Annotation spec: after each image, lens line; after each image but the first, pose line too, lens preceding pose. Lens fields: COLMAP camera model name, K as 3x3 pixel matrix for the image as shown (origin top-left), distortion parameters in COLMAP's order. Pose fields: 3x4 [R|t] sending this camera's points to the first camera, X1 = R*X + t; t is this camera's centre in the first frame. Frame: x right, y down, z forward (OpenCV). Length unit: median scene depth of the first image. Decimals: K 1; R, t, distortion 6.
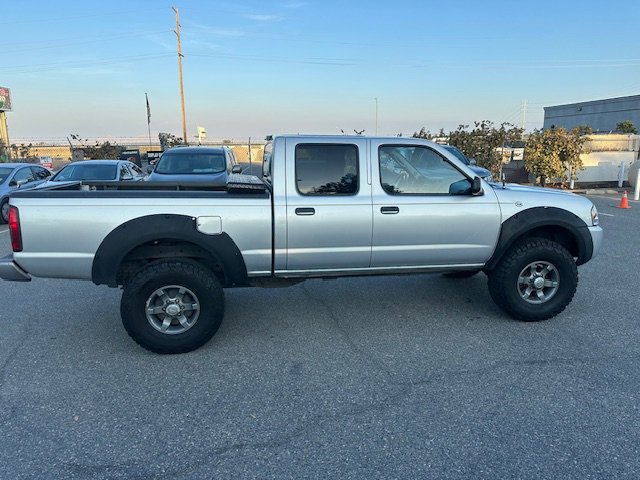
lens RADIAL K [[454.5, 0, 324.0], [0, 454.5, 245.4], [0, 0, 1]] dist [0.034342, -0.039789]
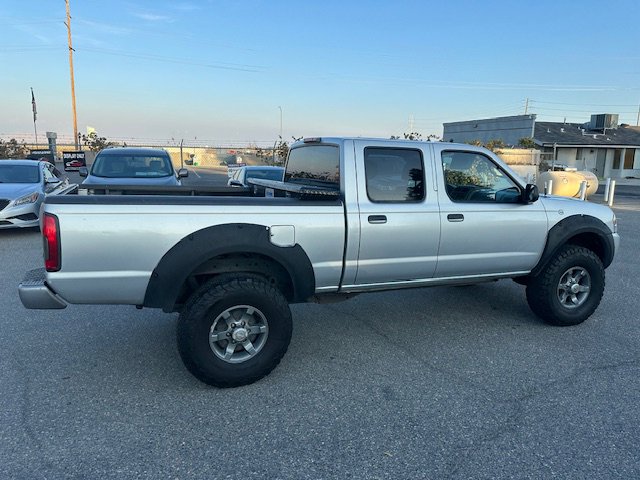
lens RADIAL K [[454.5, 0, 320.5], [0, 454.5, 237.9], [0, 0, 1]] dist [0.034342, -0.039789]
pose [[0.976588, -0.009886, 0.214889, -0.338220], [0.016794, 0.999398, -0.030345, -0.011014], [-0.214460, 0.033244, 0.976167, 0.116007]]
